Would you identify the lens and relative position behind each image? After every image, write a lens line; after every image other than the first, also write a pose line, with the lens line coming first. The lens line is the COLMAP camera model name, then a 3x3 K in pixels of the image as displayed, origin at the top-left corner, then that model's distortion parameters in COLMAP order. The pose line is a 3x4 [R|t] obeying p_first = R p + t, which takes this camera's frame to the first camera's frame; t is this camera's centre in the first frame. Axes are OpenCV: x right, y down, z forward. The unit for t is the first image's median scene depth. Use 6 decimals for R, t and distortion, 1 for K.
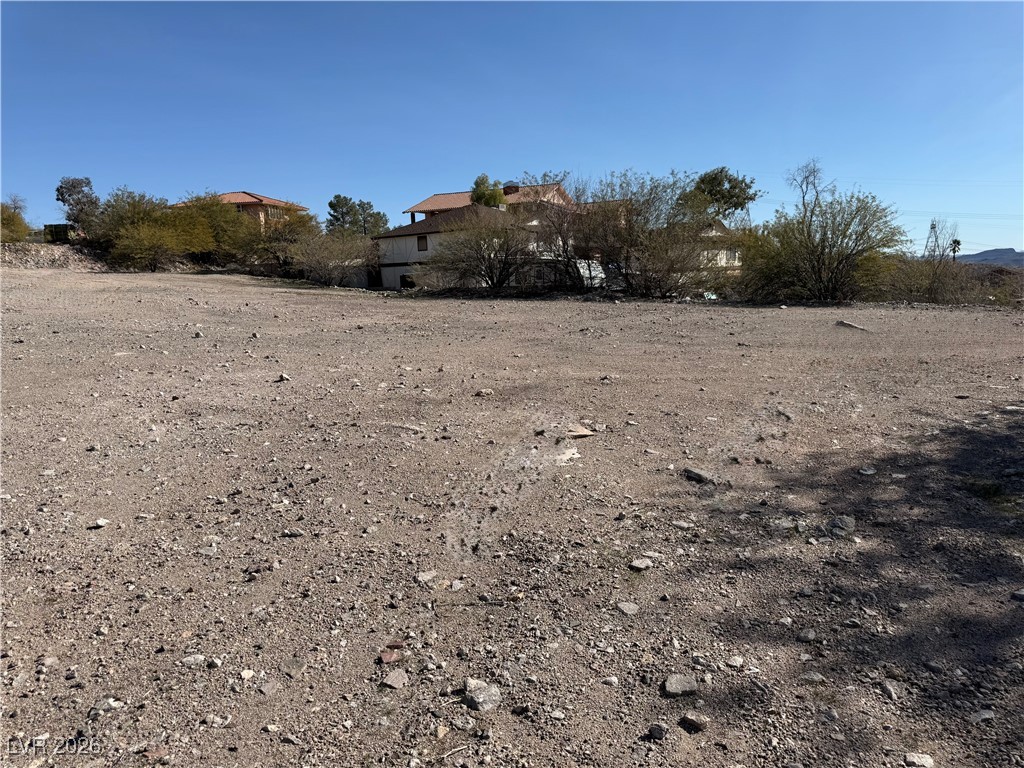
lens RADIAL K [[709.2, 0, 501.8], [0, 709.2, 383.5], [0, 0, 1]] dist [0.046075, -0.054105]
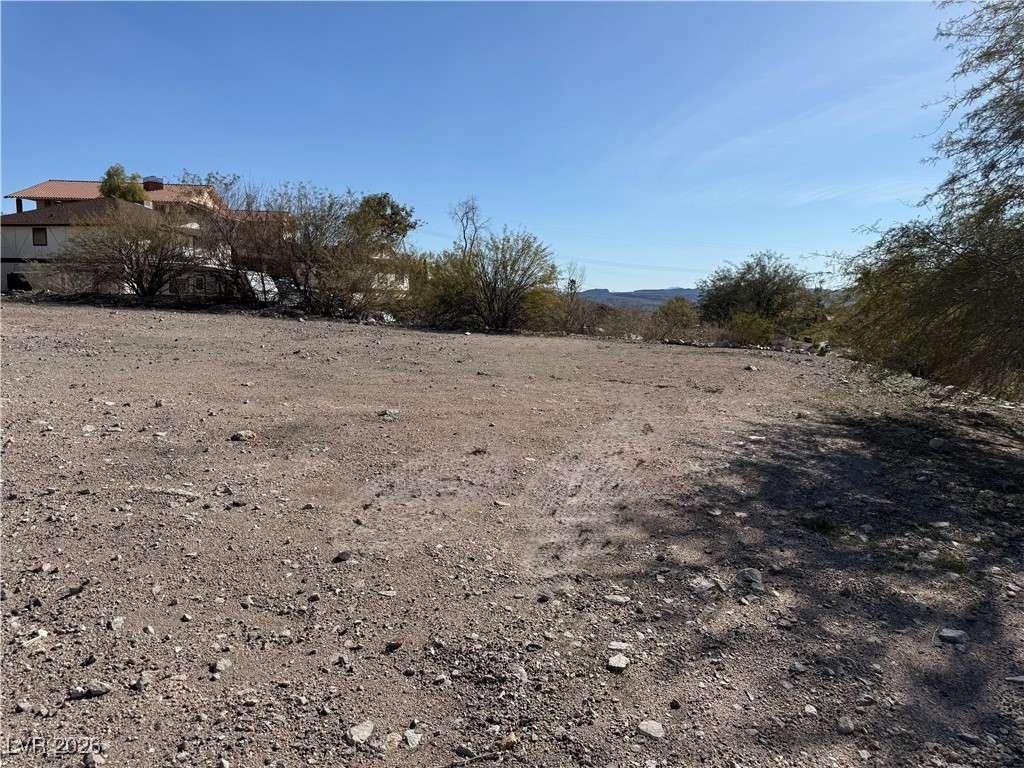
lens RADIAL K [[709.2, 0, 503.7], [0, 709.2, 382.0], [0, 0, 1]] dist [0.046075, -0.054105]
pose [[0.885588, 0.002877, 0.464463, -0.175804], [0.009500, 0.999659, -0.024306, -0.032577], [-0.464374, 0.025938, 0.885259, 0.167608]]
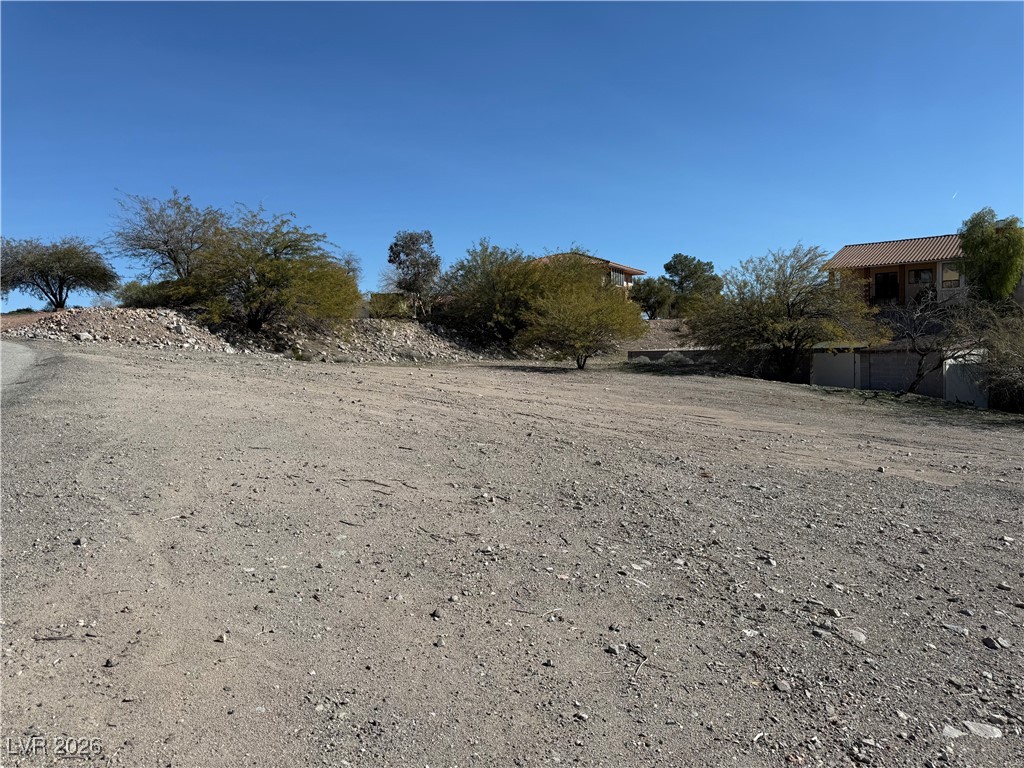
lens RADIAL K [[709.2, 0, 513.7], [0, 709.2, 386.2], [0, 0, 1]] dist [0.046075, -0.054105]
pose [[0.966615, 0.024864, -0.255023, -3.401480], [-0.047895, 0.995272, -0.084499, -0.782941], [0.251716, 0.093892, 0.963236, 3.683020]]
